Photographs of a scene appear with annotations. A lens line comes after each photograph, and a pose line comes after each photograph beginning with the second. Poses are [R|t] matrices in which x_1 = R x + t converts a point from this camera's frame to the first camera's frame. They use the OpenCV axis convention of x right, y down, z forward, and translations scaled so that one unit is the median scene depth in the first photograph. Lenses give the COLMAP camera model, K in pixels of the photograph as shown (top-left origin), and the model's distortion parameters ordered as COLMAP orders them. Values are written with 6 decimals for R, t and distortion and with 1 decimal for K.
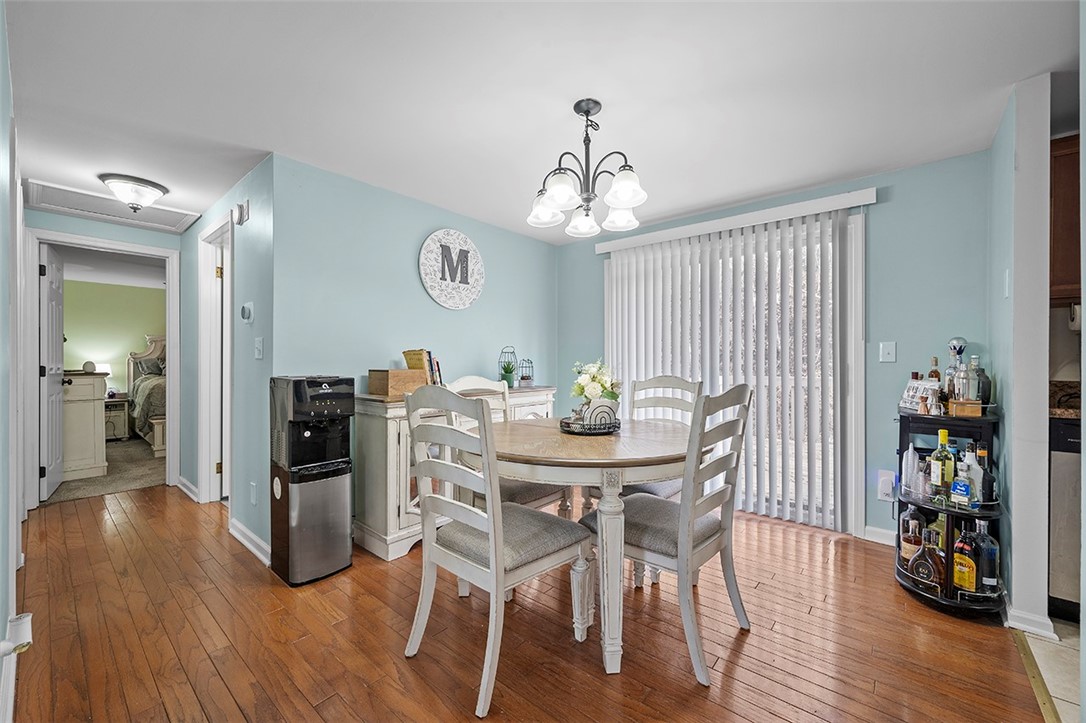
lens RADIAL K [[424.2, 0, 543.4], [0, 424.2, 359.8], [0, 0, 1]] dist [-0.001015, -0.000099]
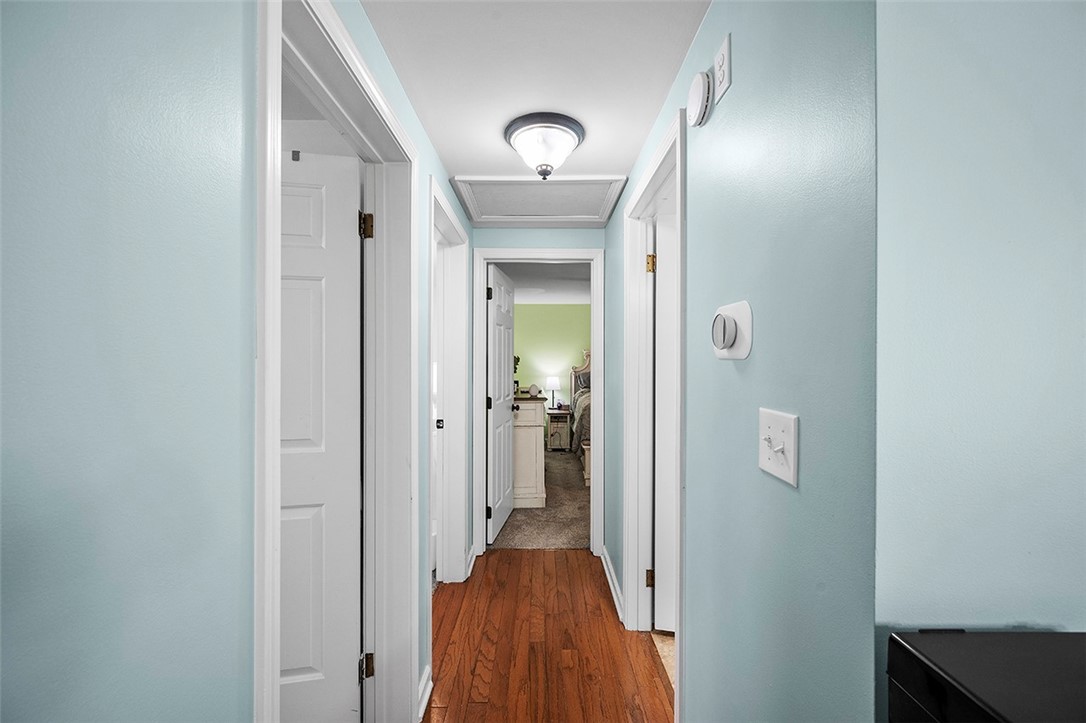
lens RADIAL K [[424.2, 0, 543.4], [0, 424.2, 359.8], [0, 0, 1]] dist [-0.001015, -0.000099]
pose [[0.647167, 0.001222, -0.762347, -0.351116], [-0.001286, 0.999999, 0.000511, -0.058488], [0.762347, 0.000649, 0.647168, 0.428114]]
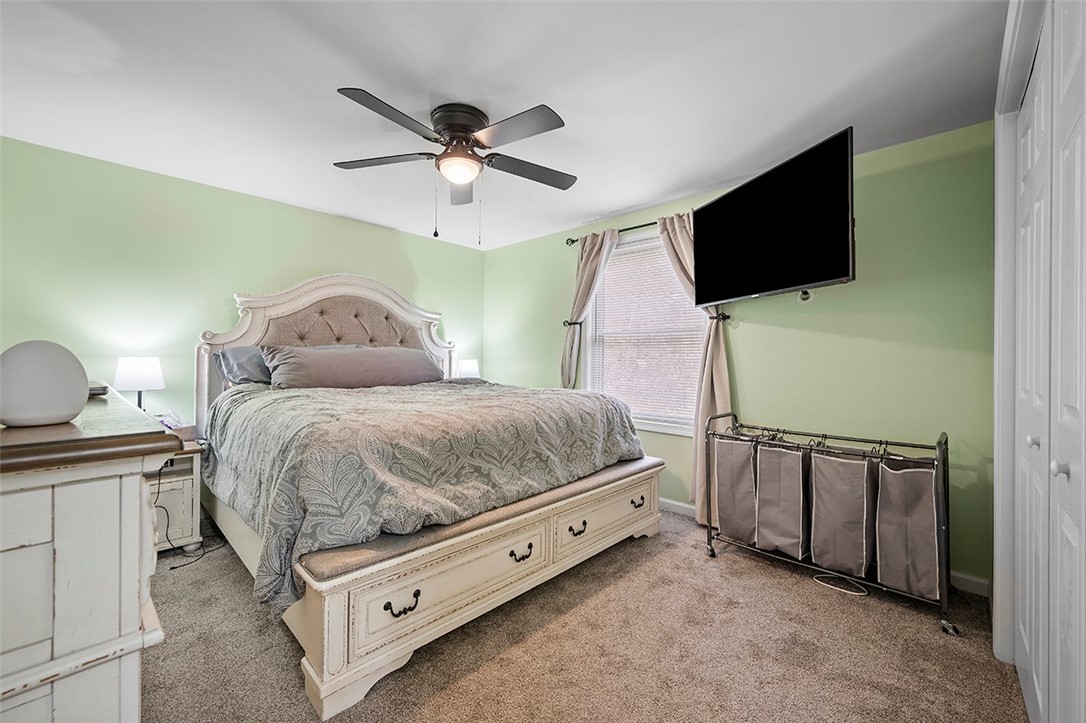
lens RADIAL K [[431.0, 0, 543.0], [0, 431.0, 352.9], [0, 0, 1]] dist [-0.000648, -0.000081]
pose [[0.998007, 0.011763, -0.062003, -0.995540], [-0.012227, 0.999900, -0.007103, 0.005685], [0.061913, 0.007847, 0.998051, 0.961891]]
